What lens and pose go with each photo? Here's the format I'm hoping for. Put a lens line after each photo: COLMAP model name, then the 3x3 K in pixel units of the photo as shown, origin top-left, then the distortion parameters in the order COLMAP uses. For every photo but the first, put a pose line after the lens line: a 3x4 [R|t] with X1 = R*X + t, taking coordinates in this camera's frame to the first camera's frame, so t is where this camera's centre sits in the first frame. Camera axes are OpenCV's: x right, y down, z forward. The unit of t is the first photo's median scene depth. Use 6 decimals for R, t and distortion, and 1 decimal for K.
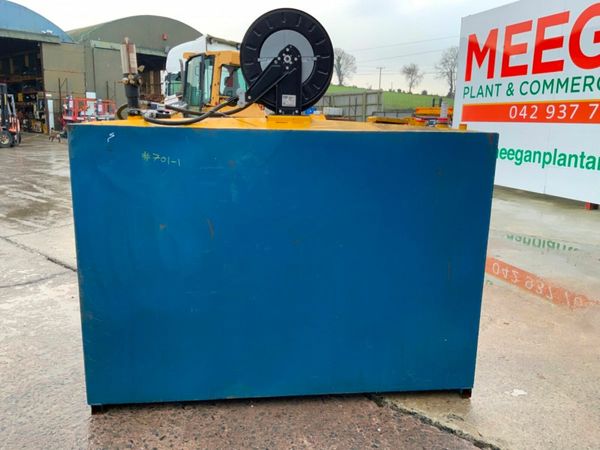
lens RADIAL K [[507.6, 0, 300.0], [0, 507.6, 225.0], [0, 0, 1]] dist [0.054240, -0.102194]
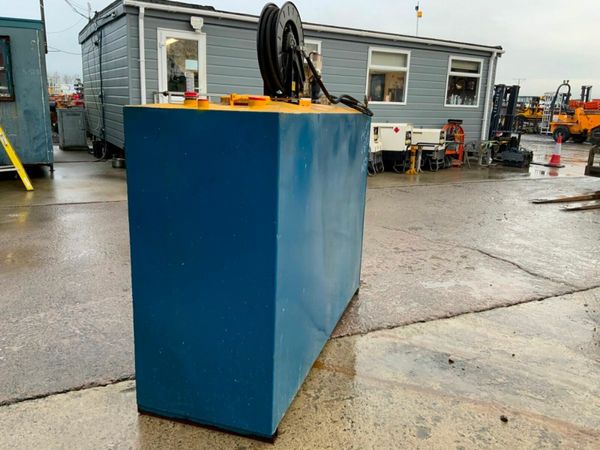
lens RADIAL K [[507.6, 0, 300.0], [0, 507.6, 225.0], [0, 0, 1]] dist [0.054240, -0.102194]
pose [[-0.435626, 0.166490, -0.884597, 0.263068], [-0.226507, 0.930846, 0.286739, -0.077225], [0.871163, 0.325278, -0.367790, 0.411792]]
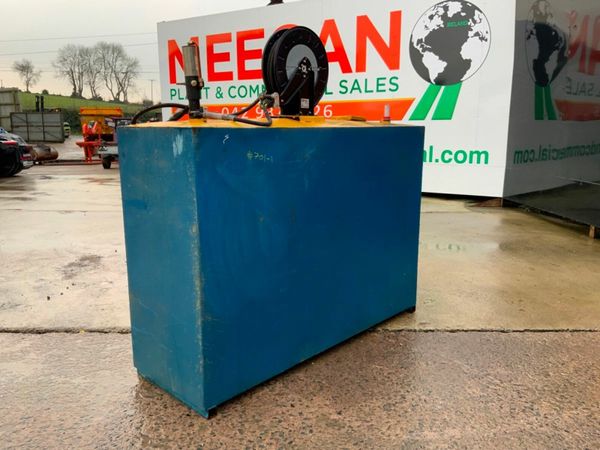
lens RADIAL K [[502.2, 0, 312.6], [0, 502.2, 225.8], [0, 0, 1]] dist [0.069378, -0.099572]
pose [[0.752472, -0.152413, 0.640747, -0.212914], [0.151224, 0.986846, 0.057147, -0.006645], [-0.641029, 0.053895, 0.765622, 0.025194]]
